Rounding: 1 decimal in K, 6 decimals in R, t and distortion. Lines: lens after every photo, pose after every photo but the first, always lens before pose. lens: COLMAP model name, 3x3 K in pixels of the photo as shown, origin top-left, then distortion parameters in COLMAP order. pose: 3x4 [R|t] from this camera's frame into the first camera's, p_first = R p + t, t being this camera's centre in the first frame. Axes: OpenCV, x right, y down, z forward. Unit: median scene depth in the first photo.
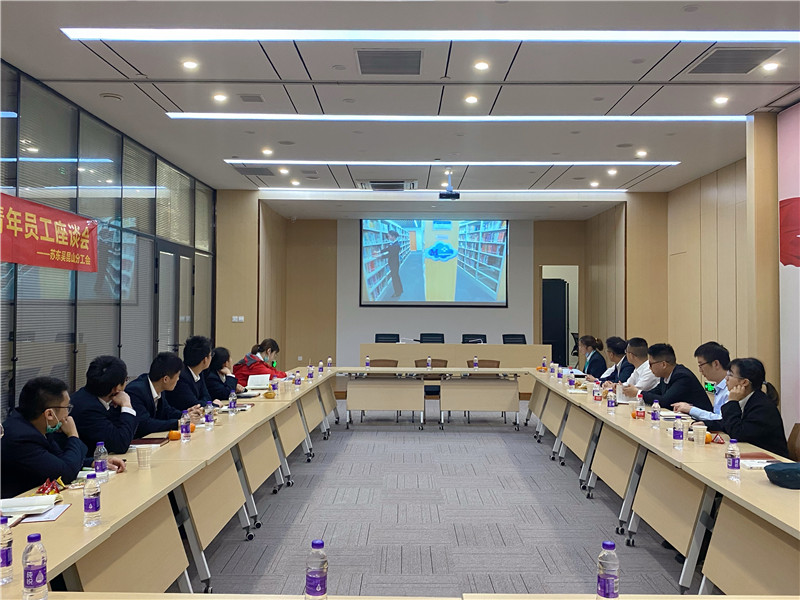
lens RADIAL K [[706.2, 0, 405.7], [0, 706.2, 299.9], [0, 0, 1]] dist [0.050018, -0.087162]
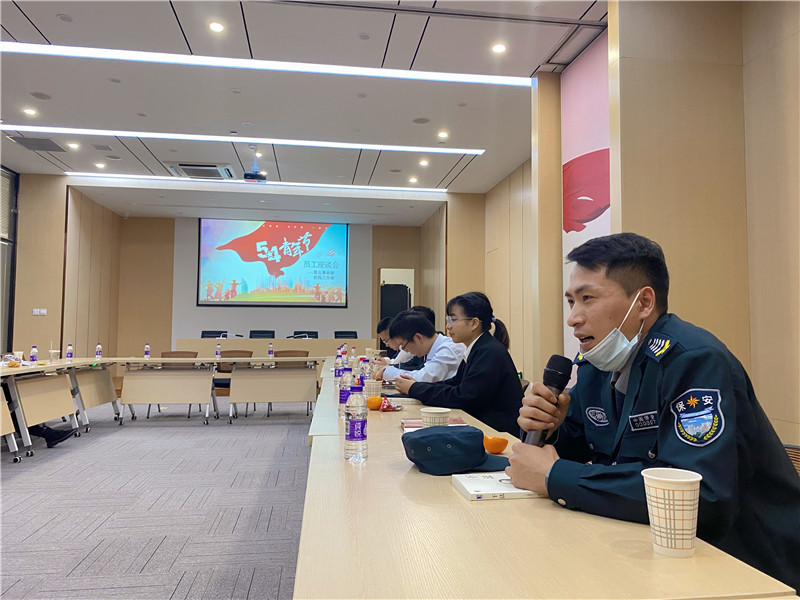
lens RADIAL K [[605.9, 0, 403.0], [0, 605.9, 298.6], [0, 0, 1]] dist [0.023610, -0.056970]
pose [[0.987339, 0.005752, 0.158523, 0.144497], [0.000110, 0.999317, -0.036949, 0.051778], [-0.158627, 0.036499, 0.986664, 0.185293]]
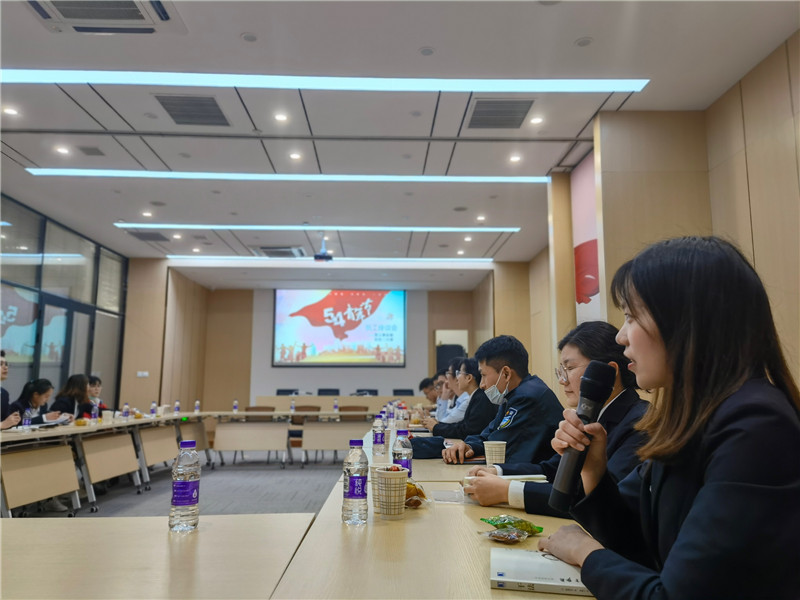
lens RADIAL K [[608.3, 0, 394.5], [0, 608.3, 301.4], [0, 0, 1]] dist [0.048759, 0.003796]
pose [[0.999235, -0.001109, 0.039083, 0.153402], [0.006070, 0.991878, -0.127046, 0.051430], [-0.038625, 0.127186, 0.991127, 0.043847]]
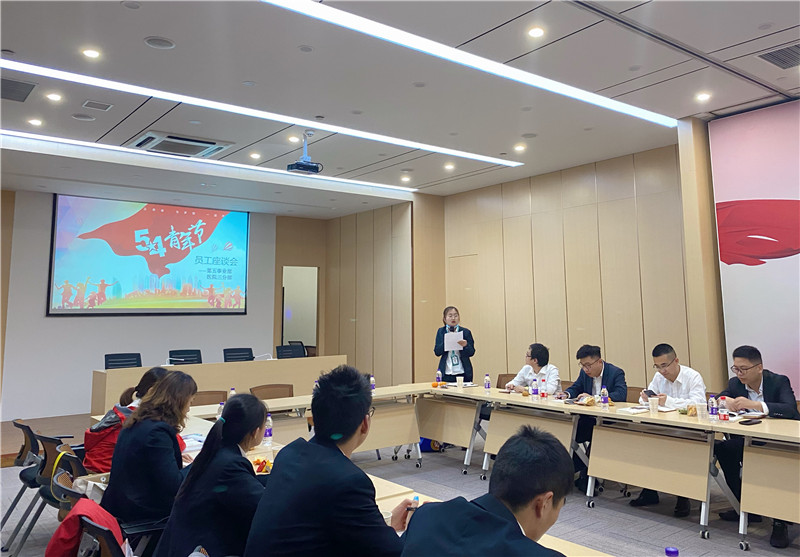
lens RADIAL K [[637.8, 0, 462.4], [0, 637.8, 218.6], [0, 0, 1]] dist [0.007566, -0.037777]
pose [[0.759930, 0.076488, 0.645489, -0.279824], [0.012926, 0.991078, -0.132658, 0.003607], [-0.649876, 0.109154, 0.752161, 0.405562]]
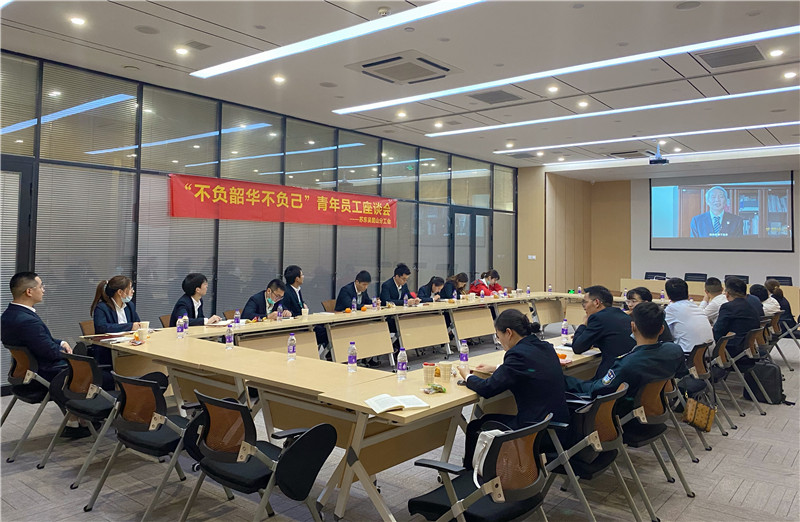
lens RADIAL K [[582.7, 0, 404.3], [0, 582.7, 217.9], [0, 0, 1]] dist [-0.011187, -0.015944]
pose [[0.785122, -0.024723, -0.618848, 0.382404], [-0.002982, 0.999040, -0.043695, -0.000769], [0.619334, 0.036151, 0.784295, -0.097779]]
